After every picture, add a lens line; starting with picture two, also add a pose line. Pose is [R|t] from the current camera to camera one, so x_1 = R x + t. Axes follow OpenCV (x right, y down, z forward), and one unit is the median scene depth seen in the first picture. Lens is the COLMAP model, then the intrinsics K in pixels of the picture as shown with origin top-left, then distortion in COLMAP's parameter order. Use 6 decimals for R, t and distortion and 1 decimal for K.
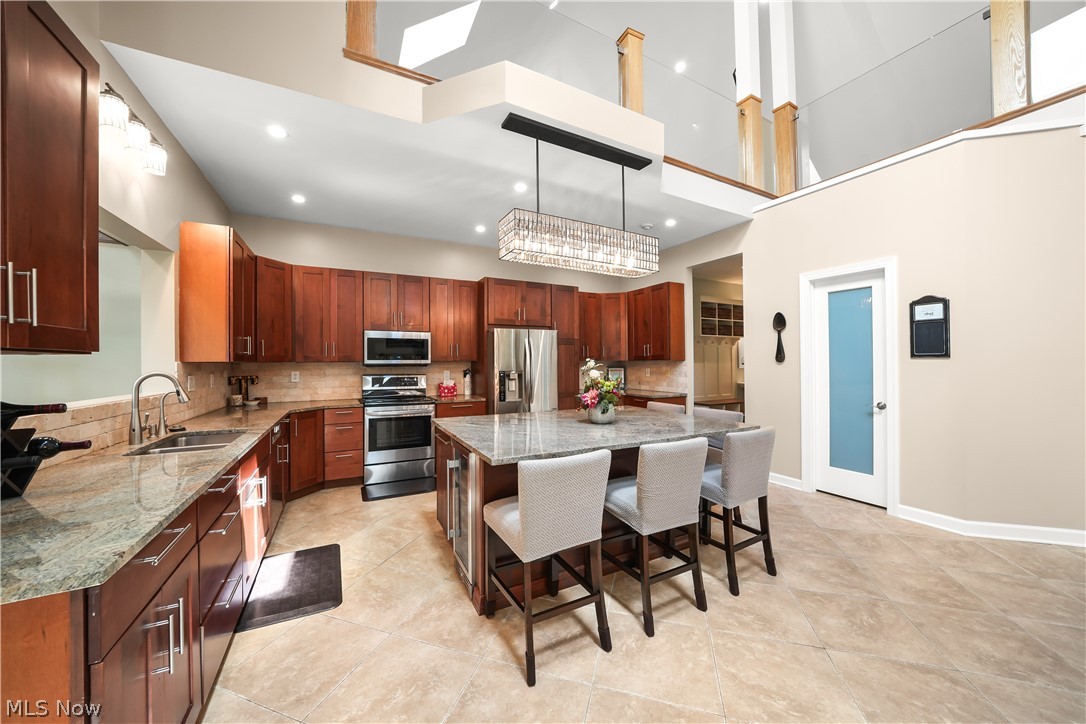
lens RADIAL K [[376.8, 0, 541.4], [0, 376.8, 362.0], [0, 0, 1]] dist [-0.017525, 0.000136]
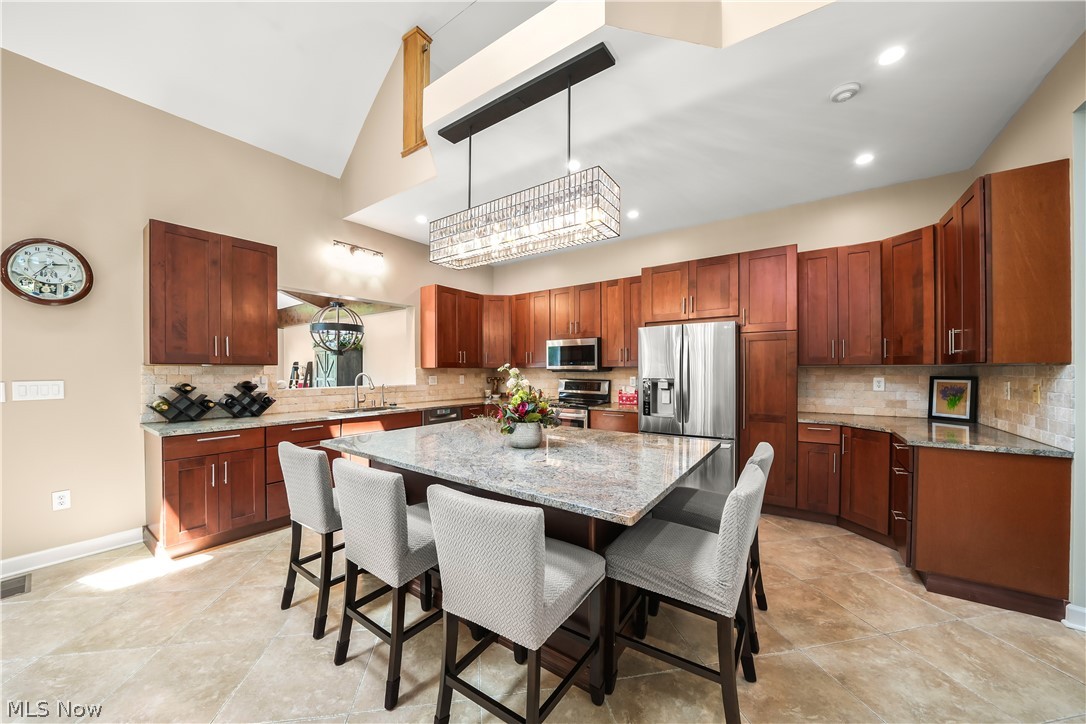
lens RADIAL K [[376.8, 0, 532.7], [0, 376.8, 371.2], [0, 0, 1]] dist [-0.017525, 0.000136]
pose [[0.455872, 0.007608, -0.890013, 0.533188], [0.001620, 0.999955, 0.009377, -0.000128], [0.890044, -0.005716, 0.455839, 0.411940]]
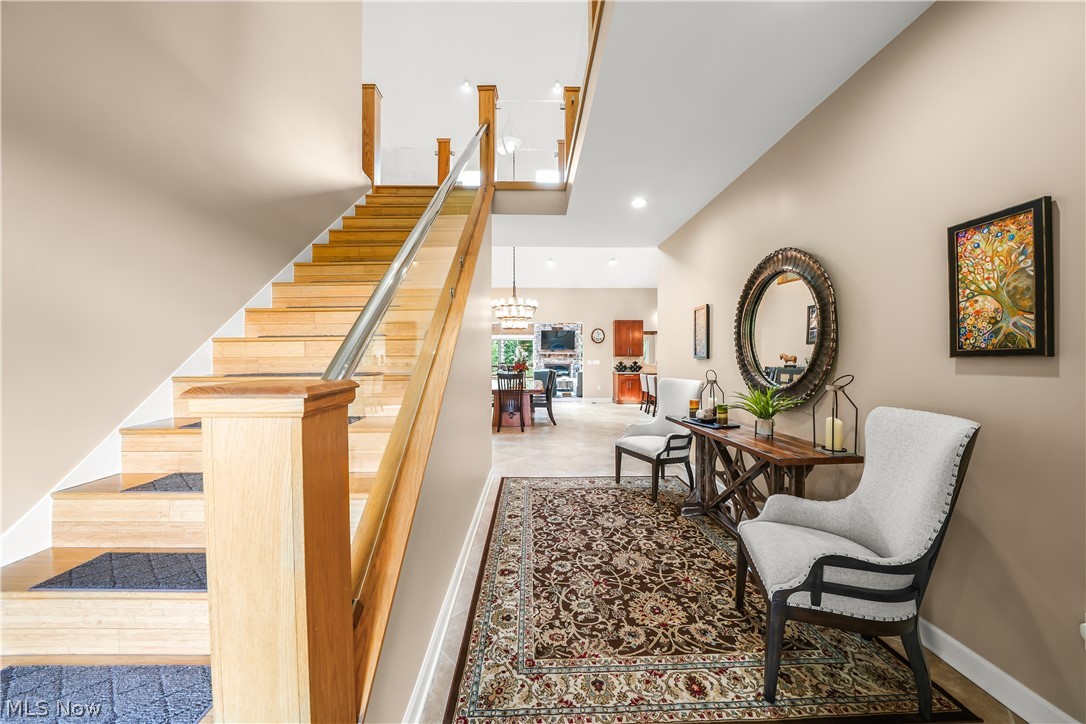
lens RADIAL K [[376.8, 0, 542.0], [0, 376.8, 357.9], [0, 0, 1]] dist [-0.017525, 0.000136]
pose [[-0.441937, 0.009013, -0.897001, 2.151159], [0.005930, 0.999957, 0.007126, -0.018134], [0.897027, -0.002170, -0.441971, 0.797226]]
